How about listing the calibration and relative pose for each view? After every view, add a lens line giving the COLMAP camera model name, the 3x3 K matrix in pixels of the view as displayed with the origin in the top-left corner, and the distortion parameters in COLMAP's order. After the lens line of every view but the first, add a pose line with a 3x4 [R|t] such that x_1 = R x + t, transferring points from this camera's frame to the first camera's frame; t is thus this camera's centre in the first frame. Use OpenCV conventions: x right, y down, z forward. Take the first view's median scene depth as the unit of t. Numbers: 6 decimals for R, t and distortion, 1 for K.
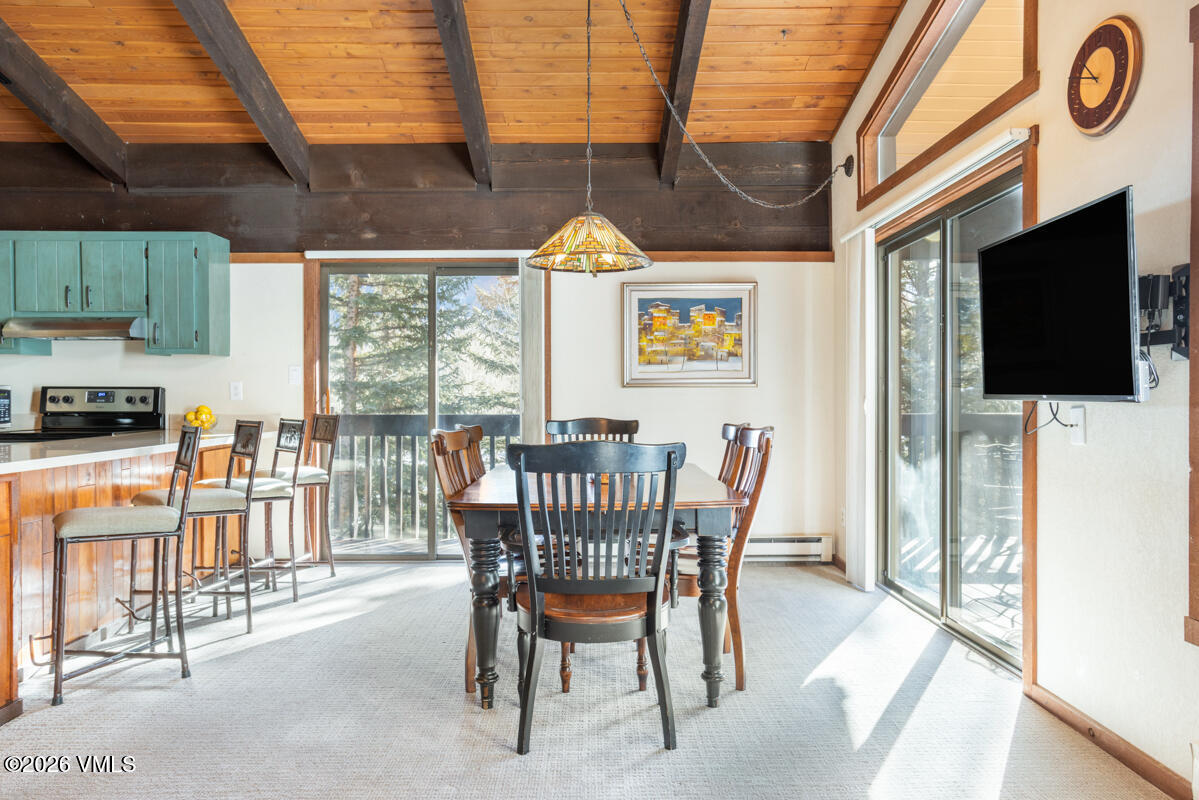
lens RADIAL K [[834.4, 0, 620.2], [0, 834.4, 402.1], [0, 0, 1]] dist [-0.008028, 0.037079]
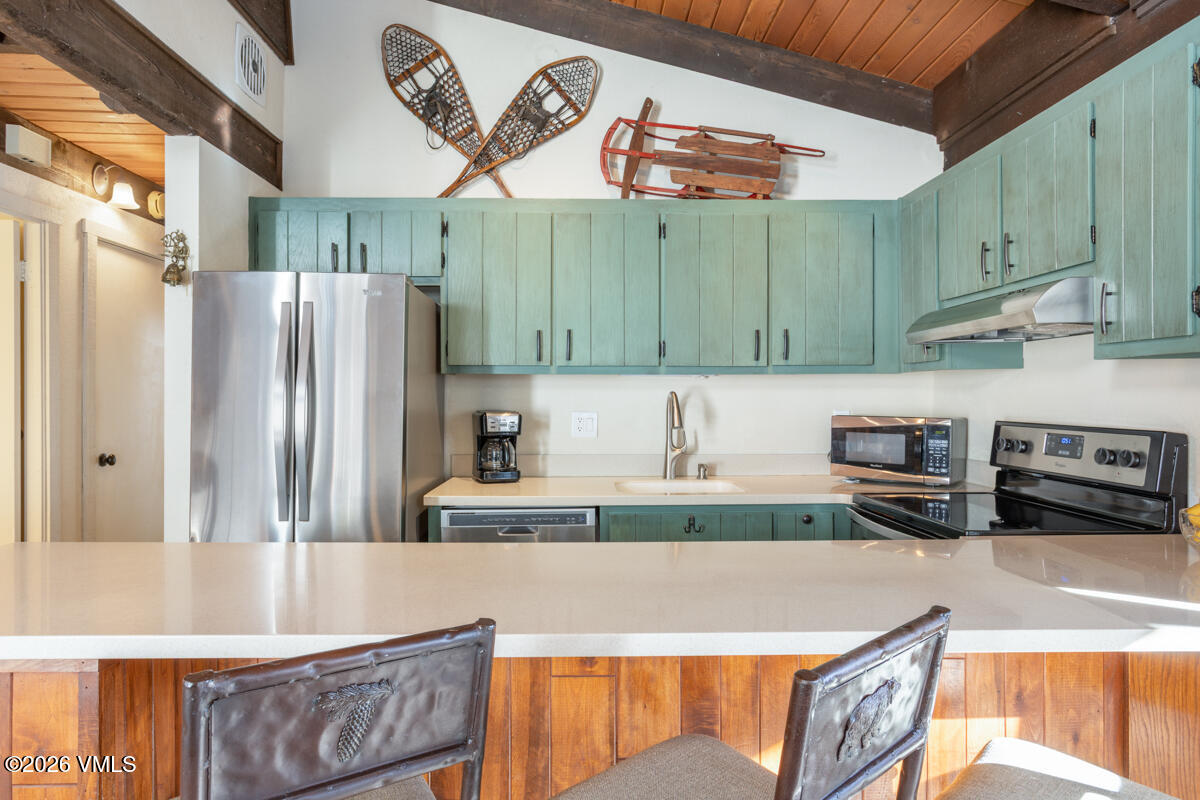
lens RADIAL K [[688.6, 0, 600.0], [0, 688.6, 400.0], [0, 0, 1]] dist [-0.015998, 0.002229]
pose [[-0.019880, 0.006598, -0.999781, -0.184594], [-0.008318, 0.999943, 0.006764, -0.032543], [0.999768, 0.008451, -0.019824, 0.690429]]
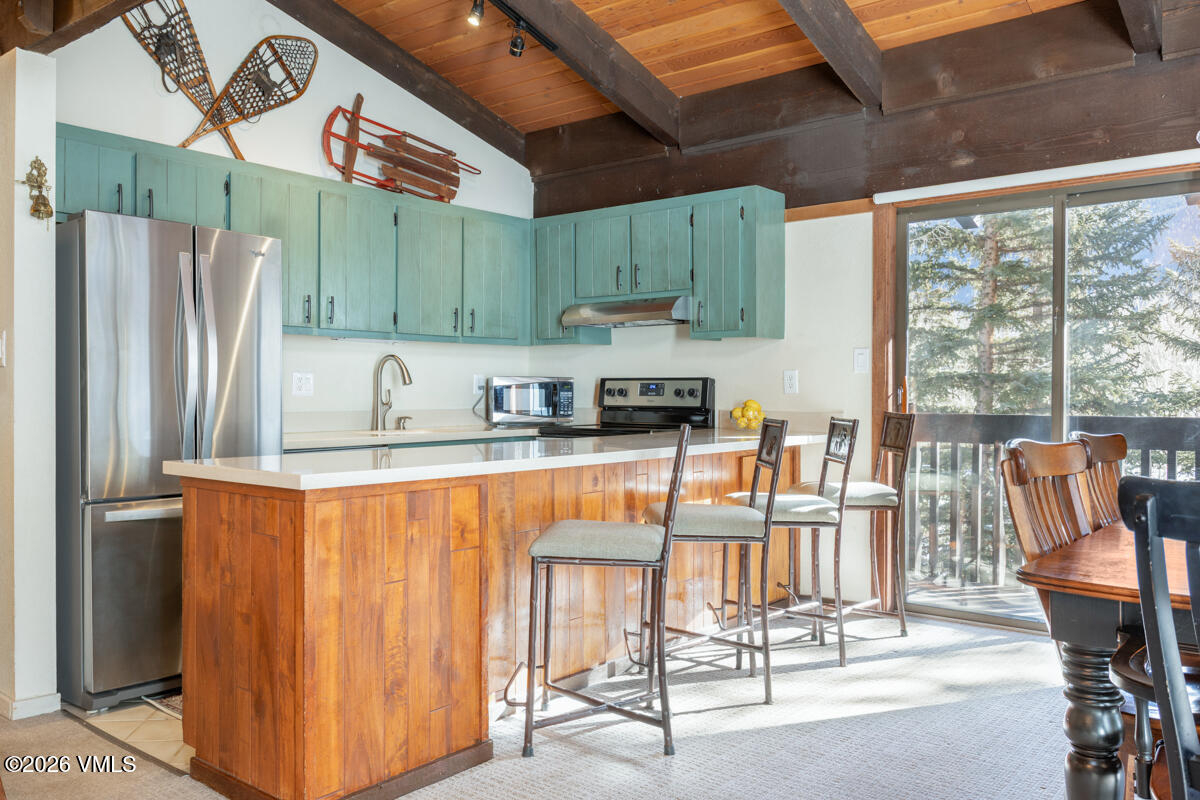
lens RADIAL K [[960.2, 0, 600.0], [0, 960.2, 400.0], [0, 0, 1]] dist [0.037285, -0.039214]
pose [[0.757621, 0.005542, -0.652672, 0.002488], [-0.005769, 0.999982, 0.001795, 0.003501], [0.652670, 0.002406, 0.757639, 0.188715]]
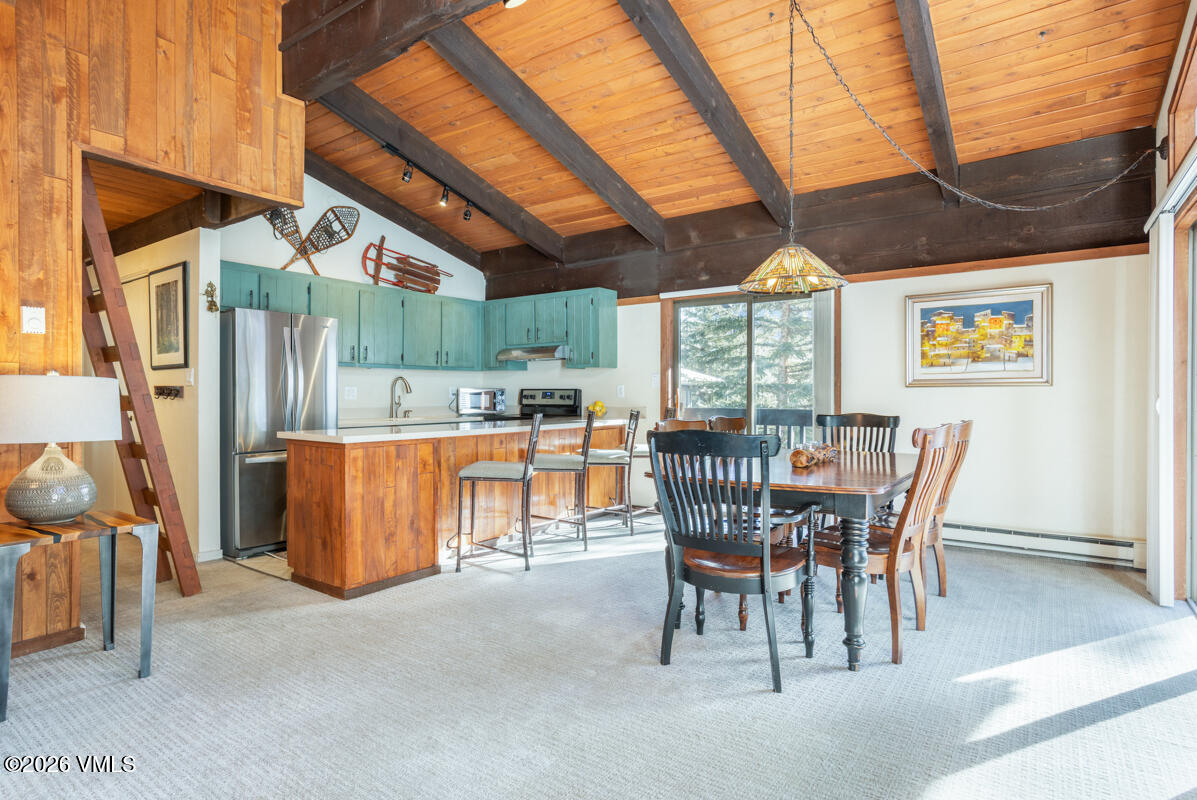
lens RADIAL K [[641.5, 0, 627.1], [0, 641.5, 398.6], [0, 0, 1]] dist [-0.026804, 0.040693]
pose [[0.815449, 0.003969, -0.578815, 0.221329], [-0.004896, 0.999988, -0.000041, -0.000371], [0.578808, 0.002868, 0.815459, 0.071453]]
